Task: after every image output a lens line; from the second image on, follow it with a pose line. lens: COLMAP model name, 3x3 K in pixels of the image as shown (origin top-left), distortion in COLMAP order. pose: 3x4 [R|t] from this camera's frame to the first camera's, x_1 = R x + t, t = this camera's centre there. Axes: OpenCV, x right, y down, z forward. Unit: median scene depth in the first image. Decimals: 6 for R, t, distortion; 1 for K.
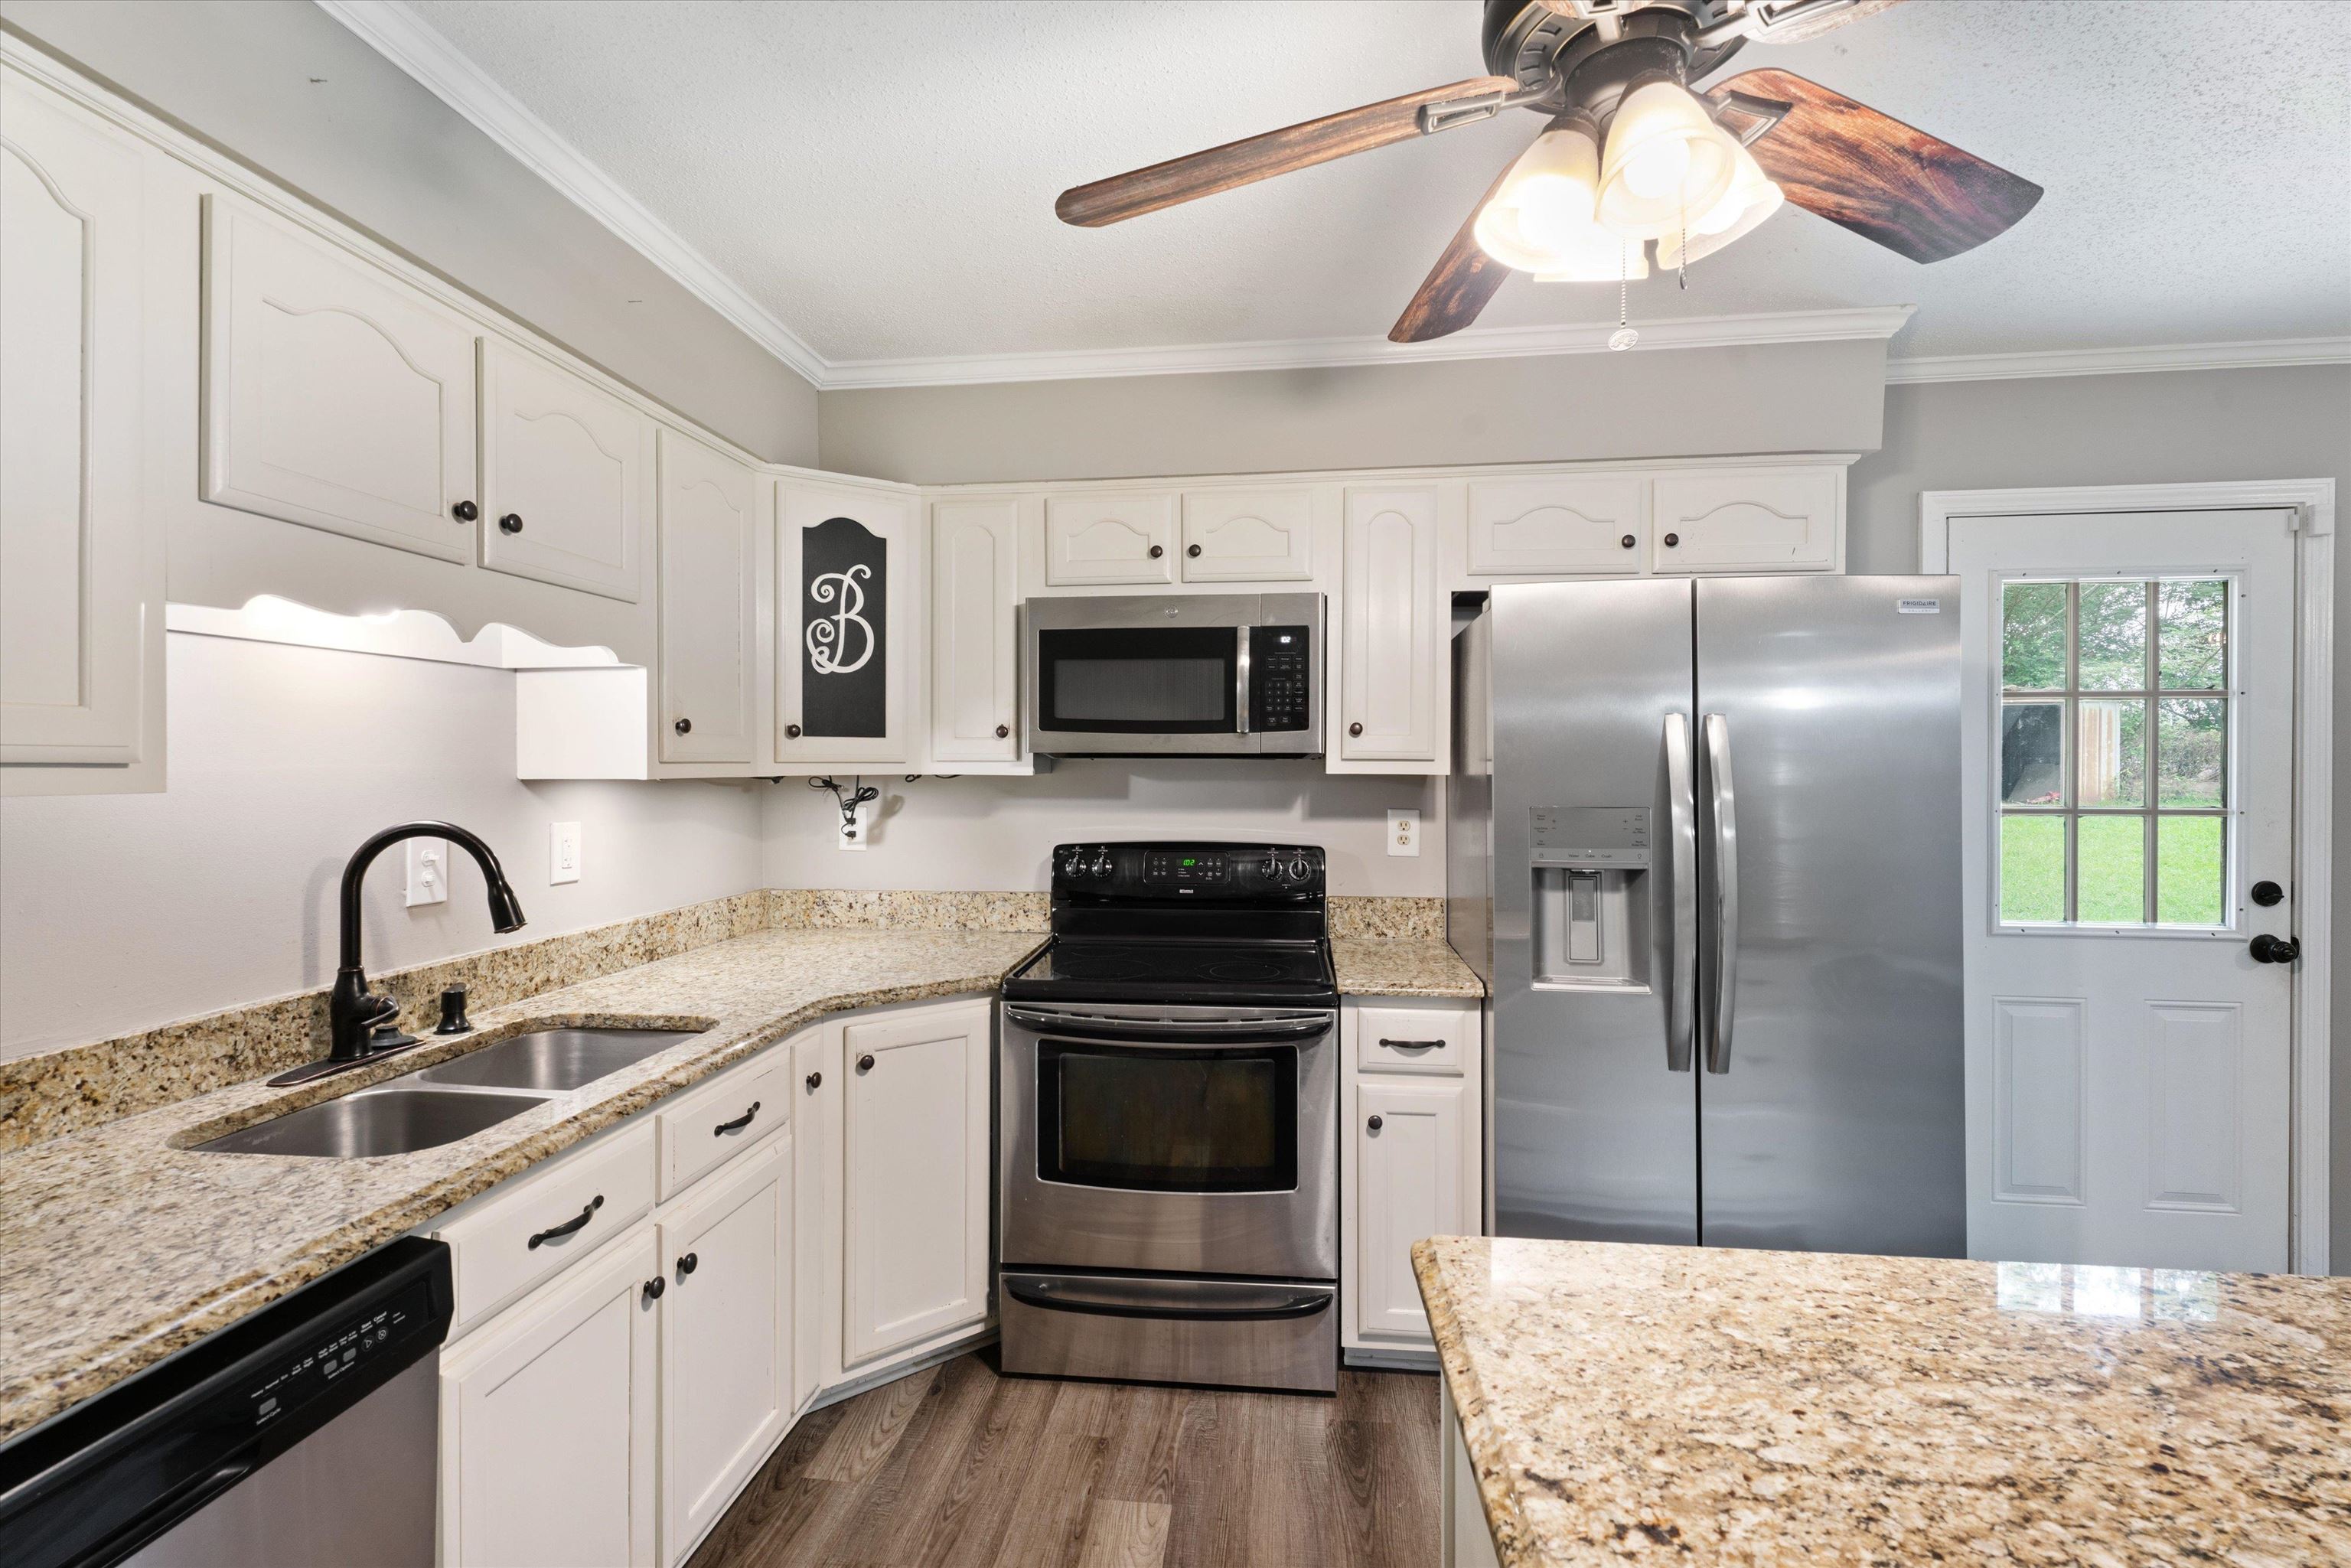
lens RADIAL K [[1062.2, 0, 1155.8], [0, 1062.2, 771.2], [0, 0, 1]] dist [0.002300, 0.000386]
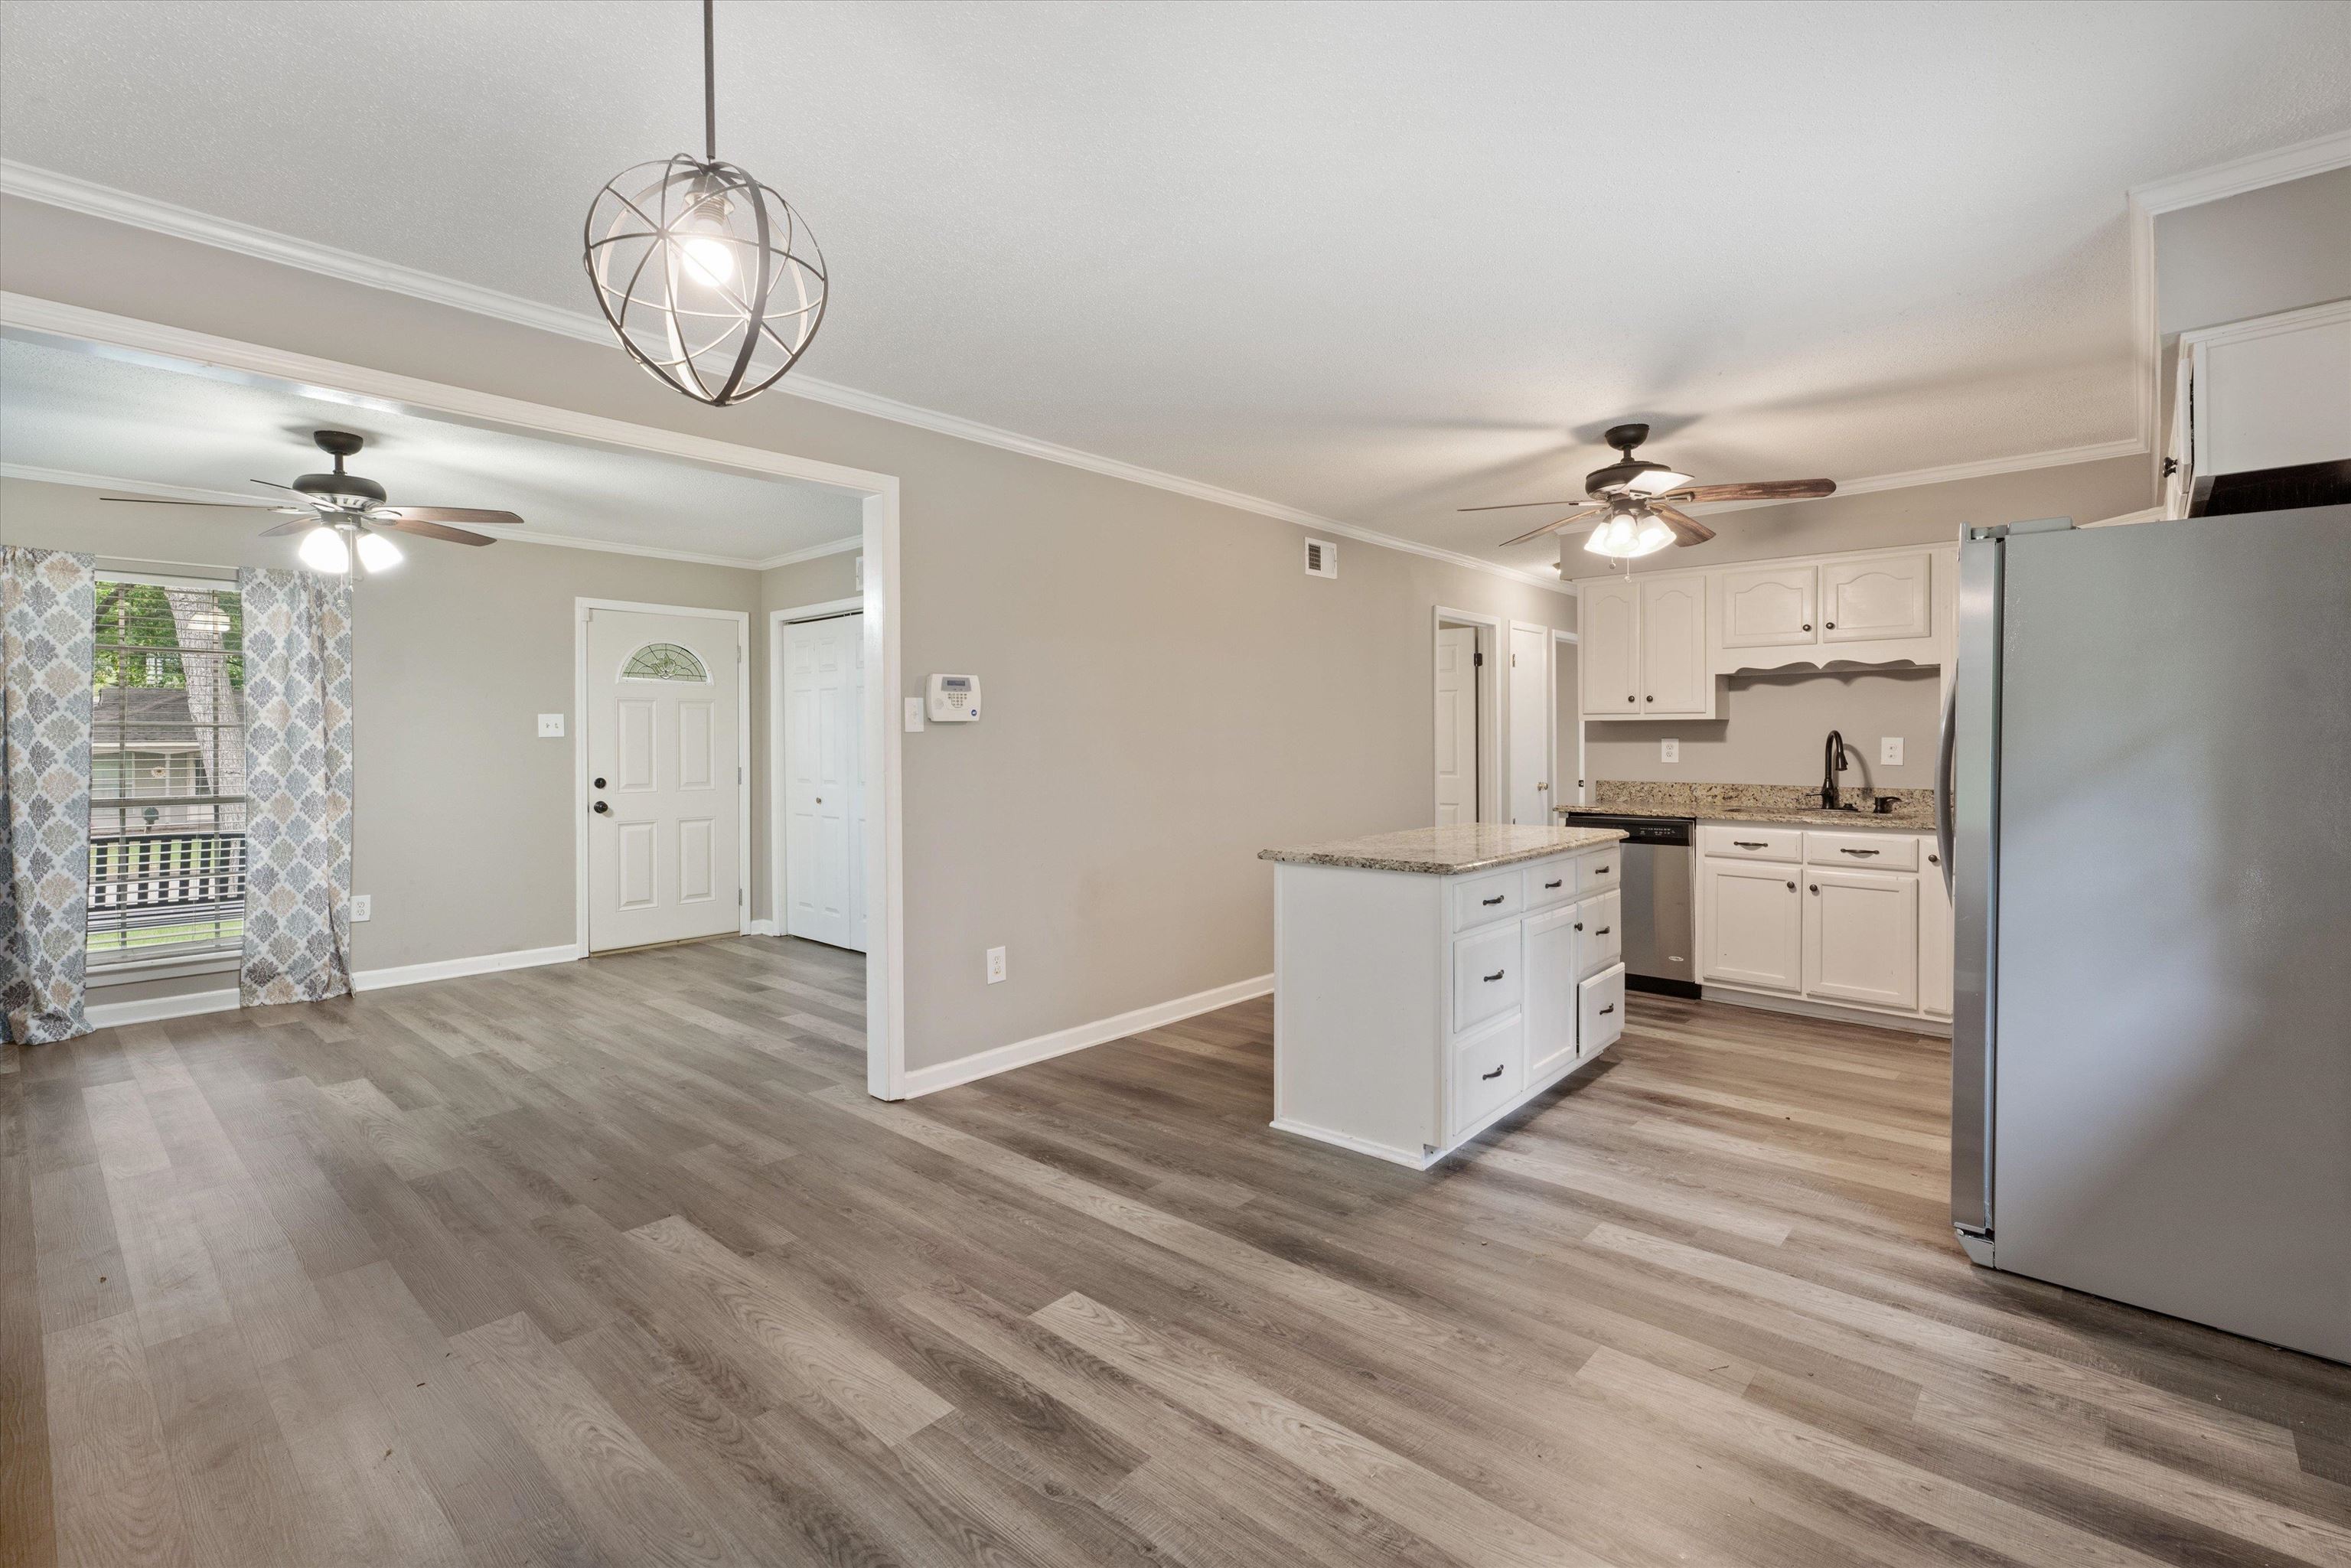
lens RADIAL K [[1062.7, 0, 1170.1], [0, 1062.7, 750.4], [0, 0, 1]] dist [0.003993, -0.000155]
pose [[-0.570410, 0.009780, -0.821302, 1.810901], [-0.003460, 0.999892, 0.014309, 0.043689], [0.821353, 0.011004, -0.570314, 0.769500]]
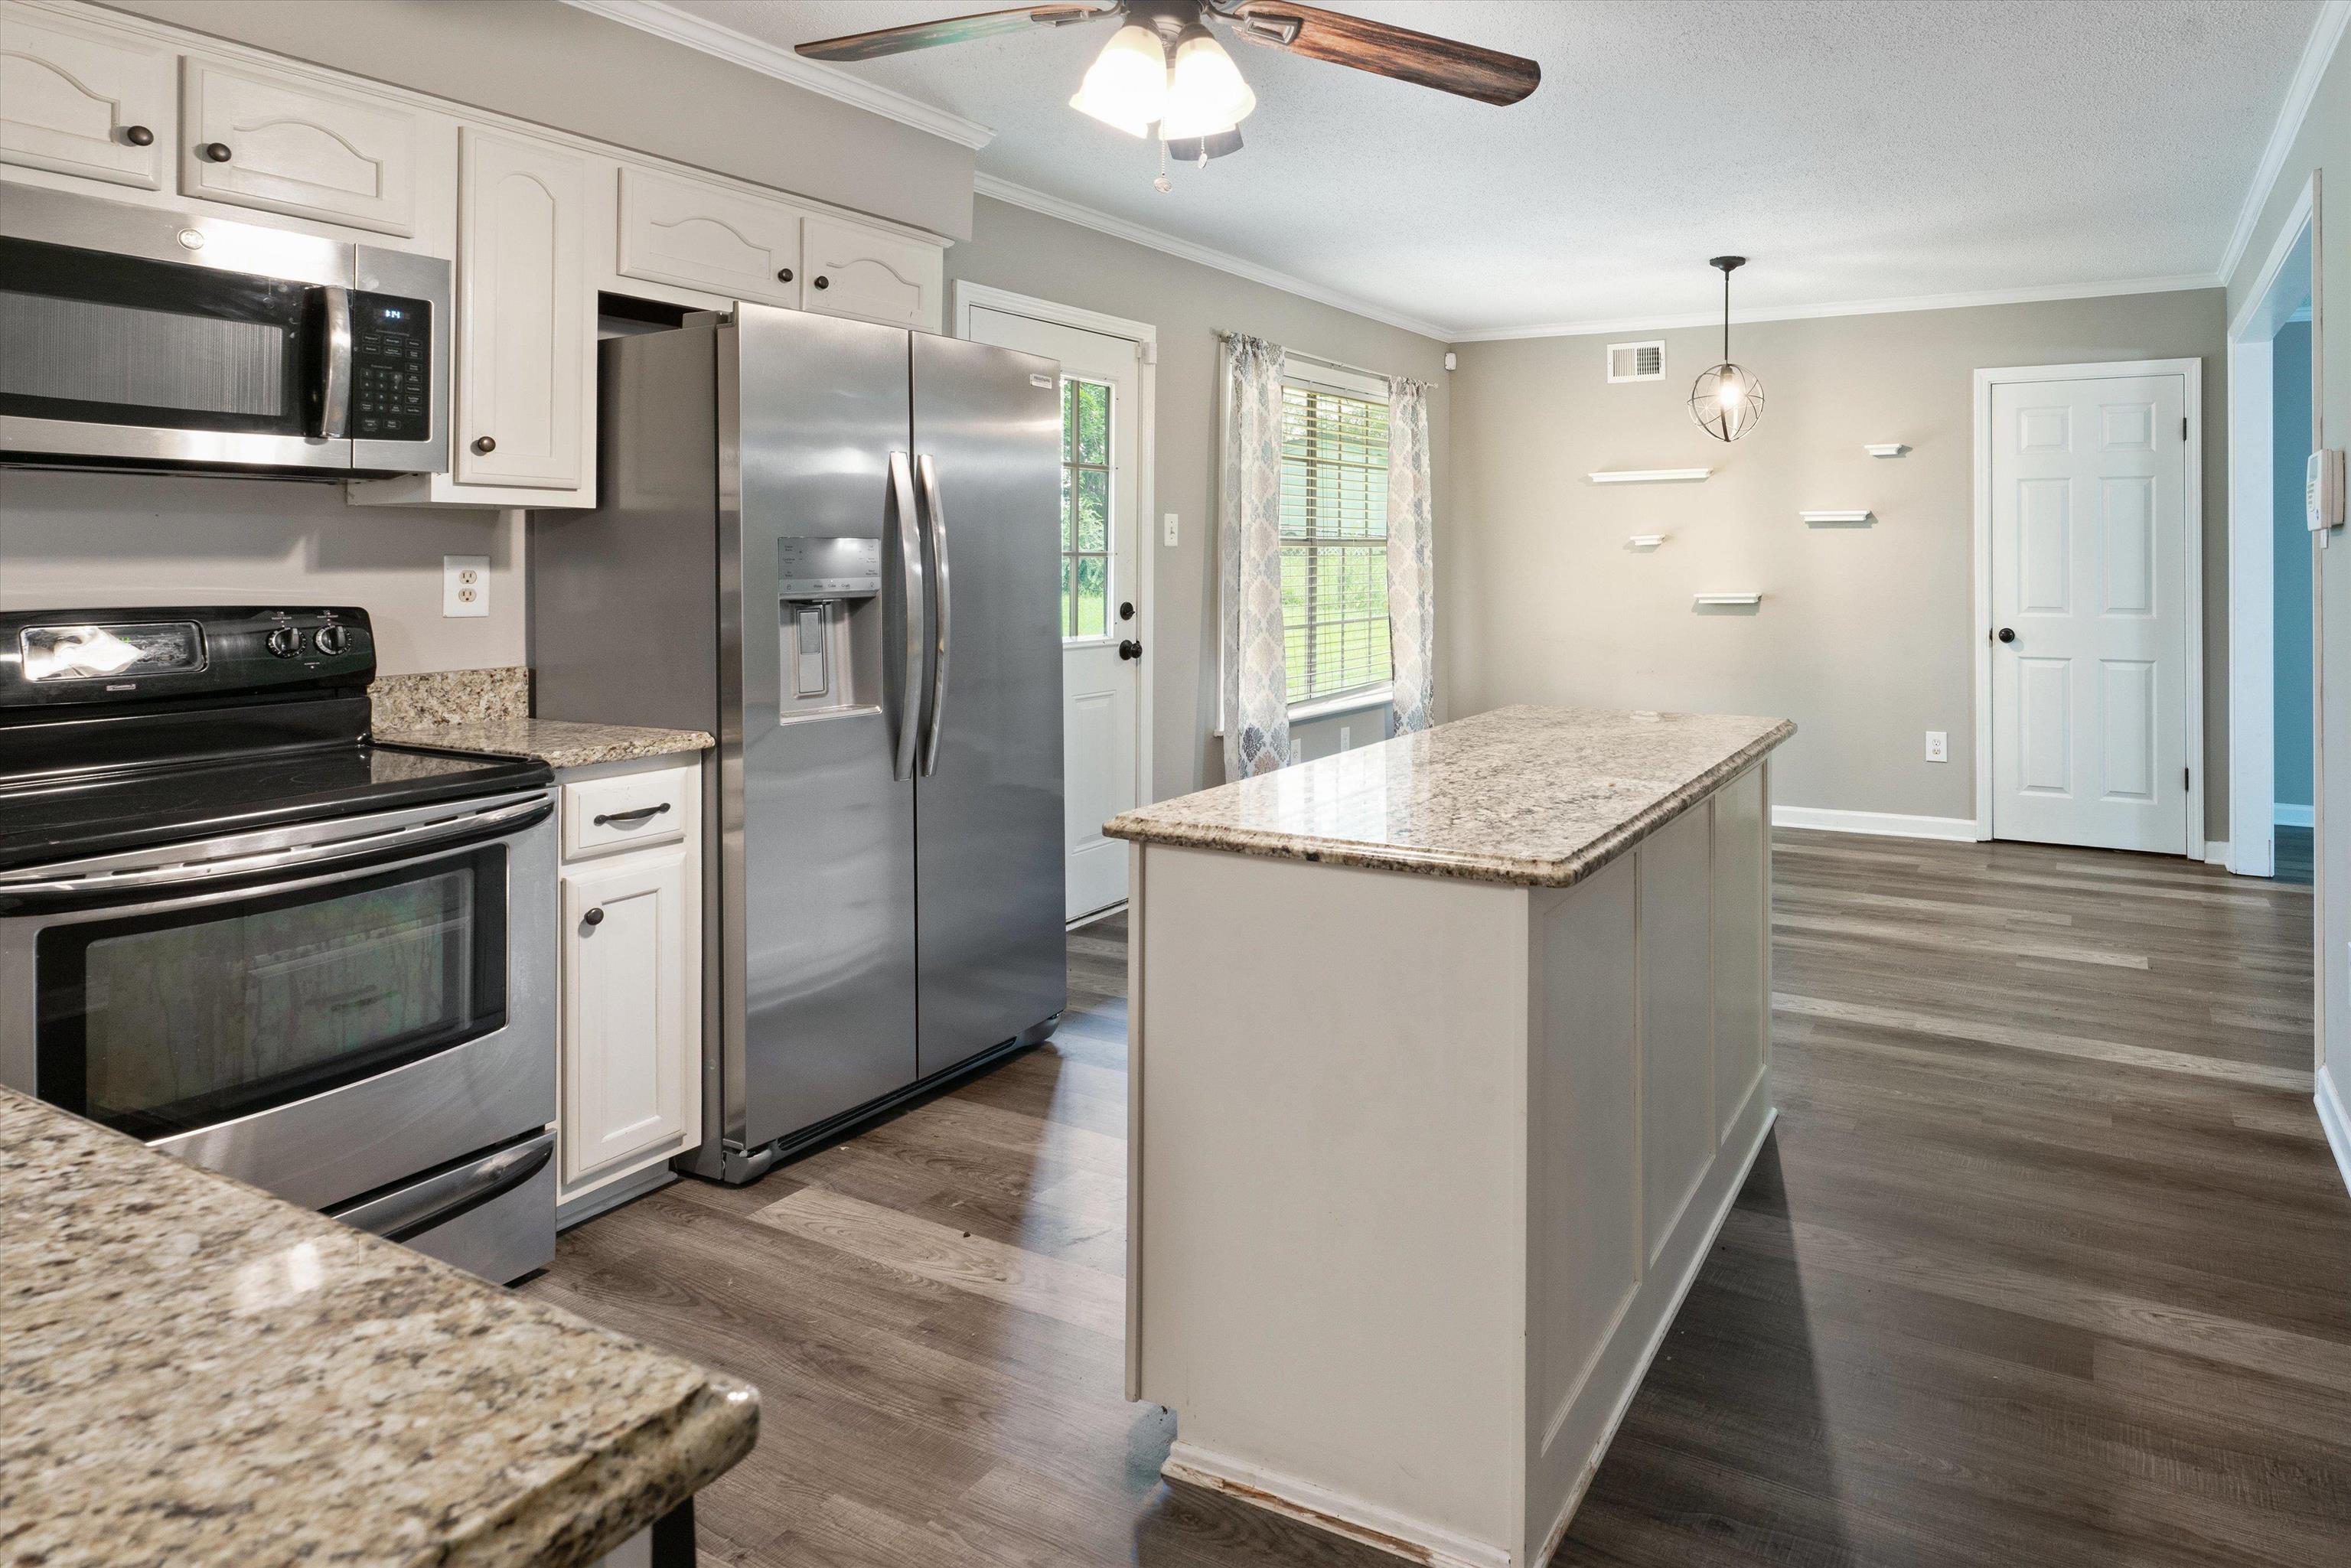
lens RADIAL K [[1345.4, 0, 1470.8], [0, 1345.4, 548.8], [0, 0, 1]] dist [0.003201, 0.000341]
pose [[0.307897, 0.004053, 0.951411, -0.525393], [0.005669, 0.999965, -0.006094, 0.046254], [-0.951403, 0.007270, 0.307863, 0.015051]]
